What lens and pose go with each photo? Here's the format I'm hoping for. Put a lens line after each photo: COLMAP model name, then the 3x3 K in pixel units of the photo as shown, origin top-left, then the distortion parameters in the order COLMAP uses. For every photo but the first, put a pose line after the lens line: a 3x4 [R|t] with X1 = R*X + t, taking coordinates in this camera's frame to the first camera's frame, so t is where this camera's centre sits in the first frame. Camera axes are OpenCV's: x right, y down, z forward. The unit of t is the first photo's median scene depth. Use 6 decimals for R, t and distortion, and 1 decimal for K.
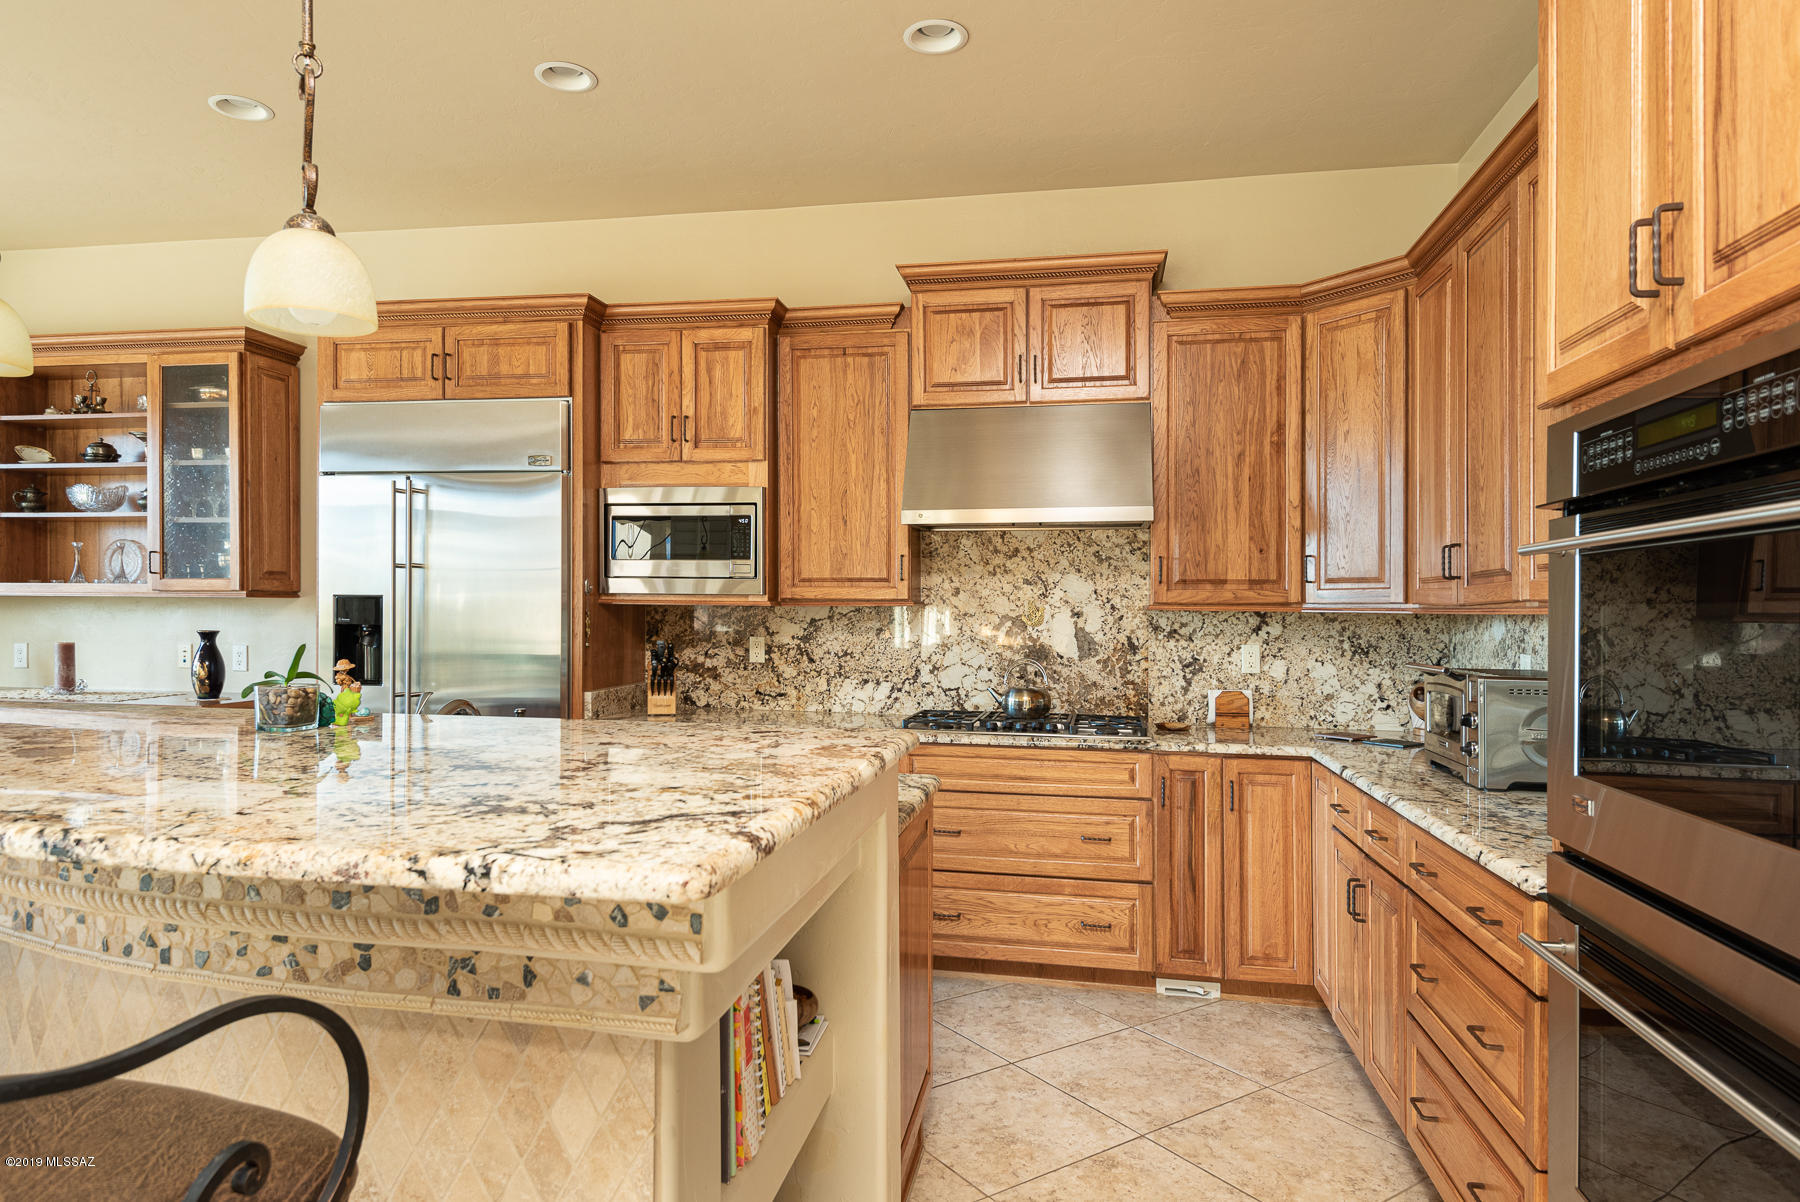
lens RADIAL K [[1040.6, 0, 900.0], [0, 1040.6, 604.4], [0, 0, 1]] dist [0.032383, 0.000158]
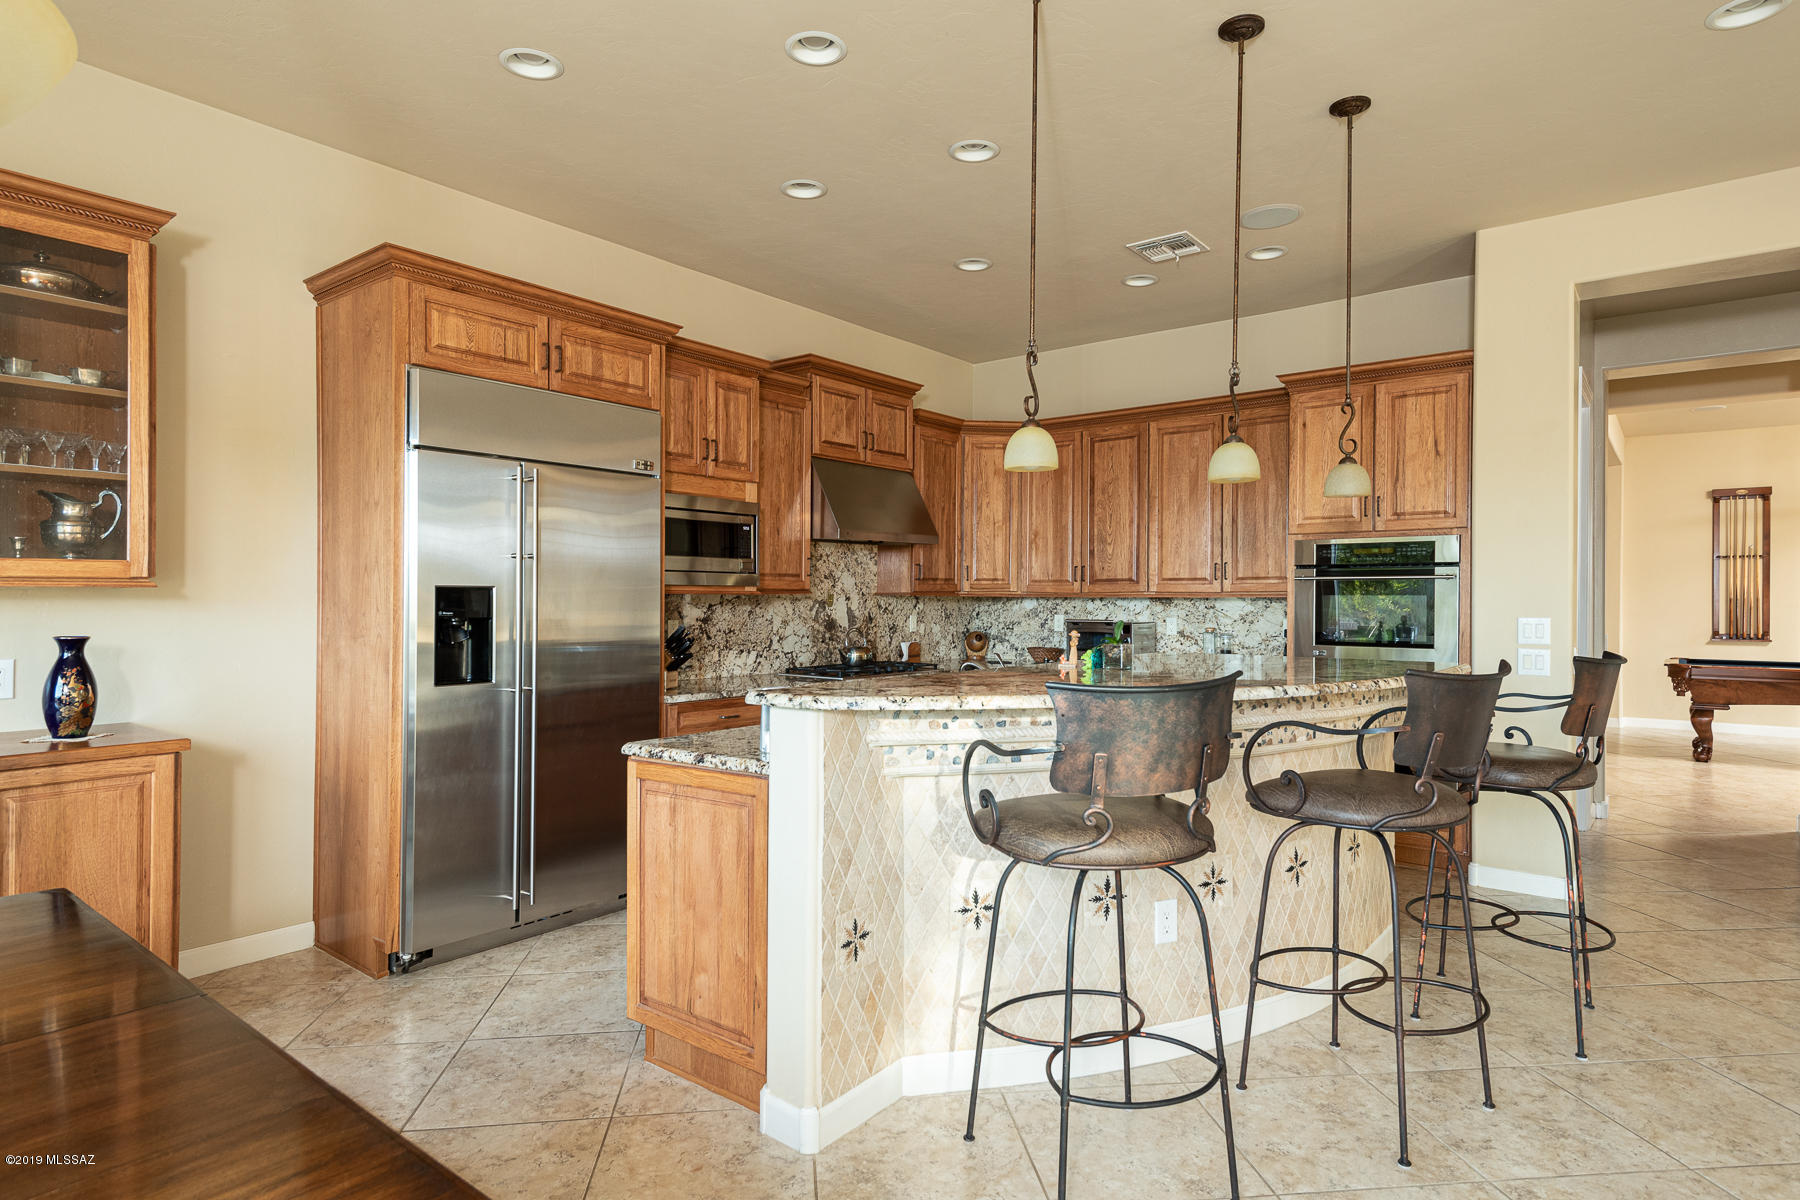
lens RADIAL K [[979.5, 0, 903.5], [0, 979.5, 590.3], [0, 0, 1]] dist [0.004323, 0.000239]
pose [[0.459214, -0.004809, 0.888313, -1.111438], [-0.009459, 0.999902, 0.010303, -0.018843], [-0.888275, -0.013134, 0.459124, 0.274402]]
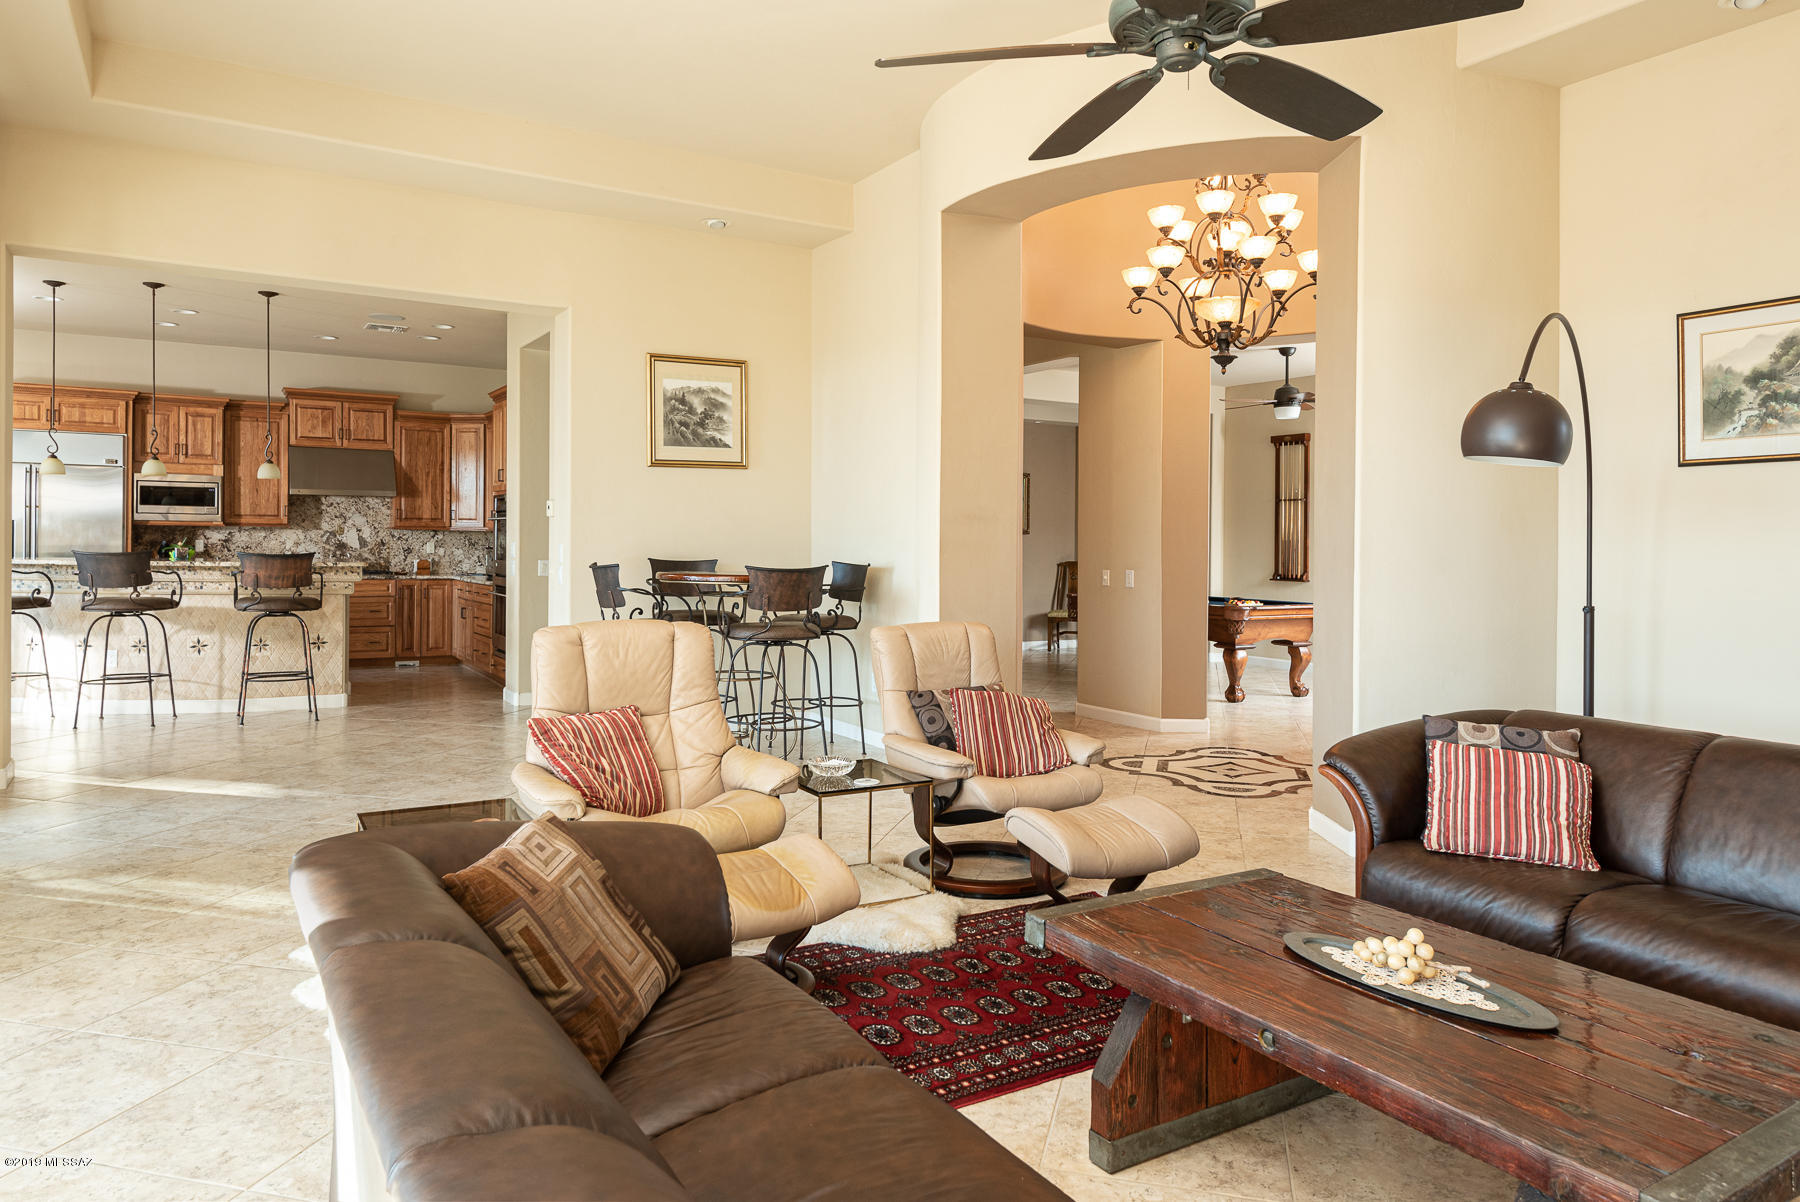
lens RADIAL K [[1180.9, 0, 937.3], [0, 1180.9, 533.3], [0, 0, 1]] dist [-0.001552, -0.005087]
pose [[0.736056, 0.003355, 0.676913, -0.738433], [-0.009059, 0.999947, 0.004894, -0.009864], [-0.676860, -0.009734, 0.736047, -2.052626]]
